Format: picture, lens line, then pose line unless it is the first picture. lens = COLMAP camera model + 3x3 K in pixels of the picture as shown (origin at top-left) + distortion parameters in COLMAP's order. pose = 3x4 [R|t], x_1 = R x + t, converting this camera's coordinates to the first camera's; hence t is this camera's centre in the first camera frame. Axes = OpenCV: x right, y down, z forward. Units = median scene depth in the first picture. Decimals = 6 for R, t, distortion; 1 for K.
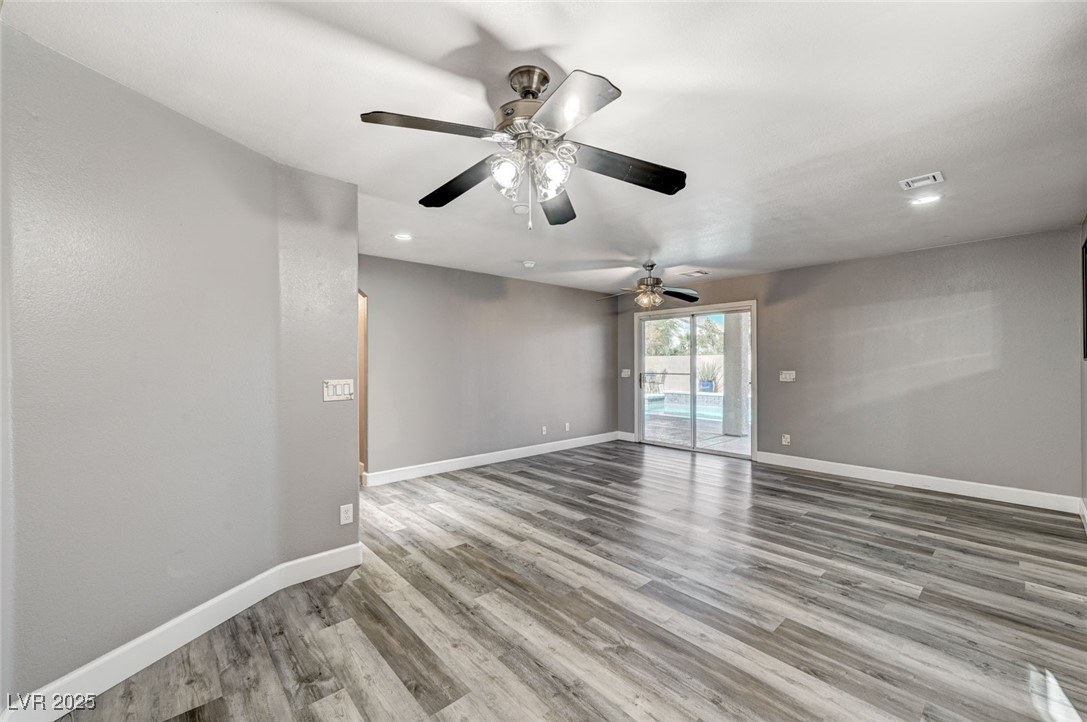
lens RADIAL K [[436.0, 0, 546.7], [0, 436.0, 362.4], [0, 0, 1]] dist [0.004719, 0.000763]
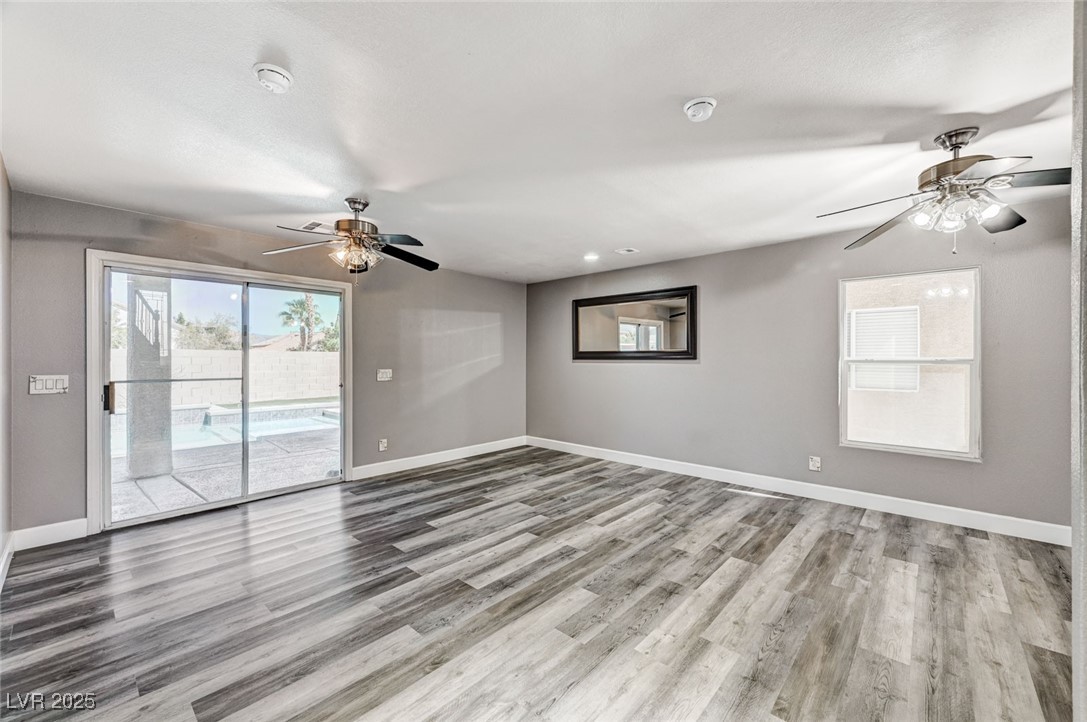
lens RADIAL K [[430.3, 0, 545.8], [0, 430.3, 362.4], [0, 0, 1]] dist [0.002140, 0.000545]
pose [[-0.102307, -0.000522, 0.994753, -0.610892], [-0.001628, 0.999999, 0.000357, 0.006800], [-0.994752, -0.001583, -0.102307, 1.221685]]
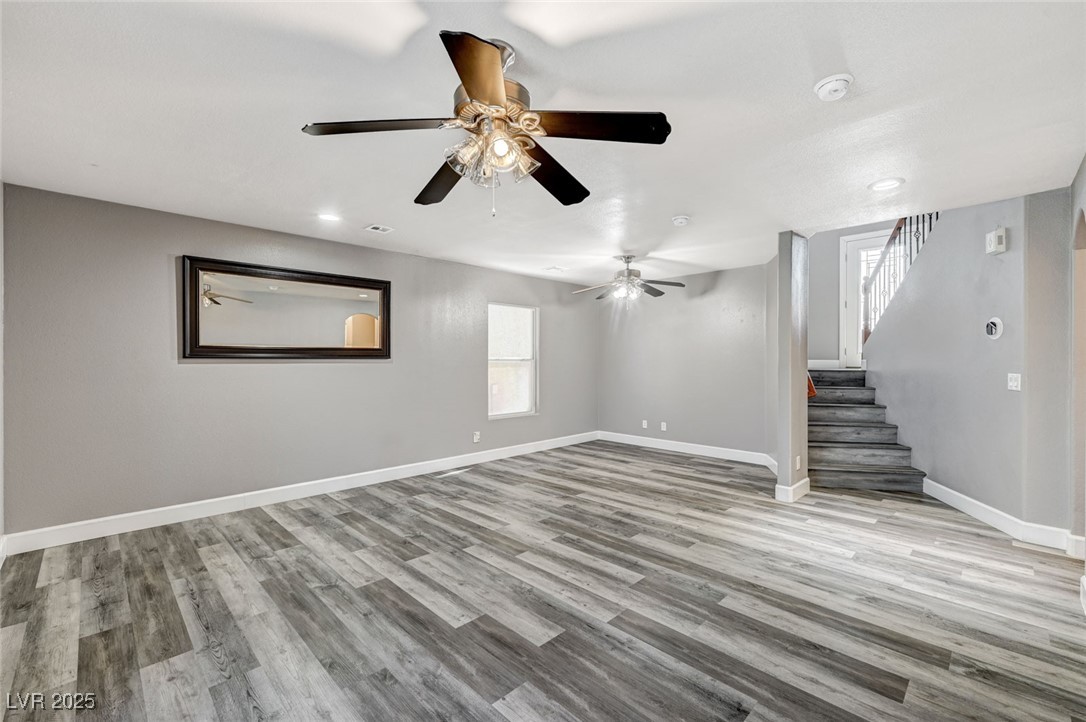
lens RADIAL K [[455.6, 0, 546.1], [0, 455.6, 357.4], [0, 0, 1]] dist [0.002097, 0.000179]
pose [[-0.998836, 0.004699, -0.048015, 0.328846], [0.005013, 0.999967, -0.006422, 0.004051], [0.047984, -0.006655, -0.998826, 2.058350]]
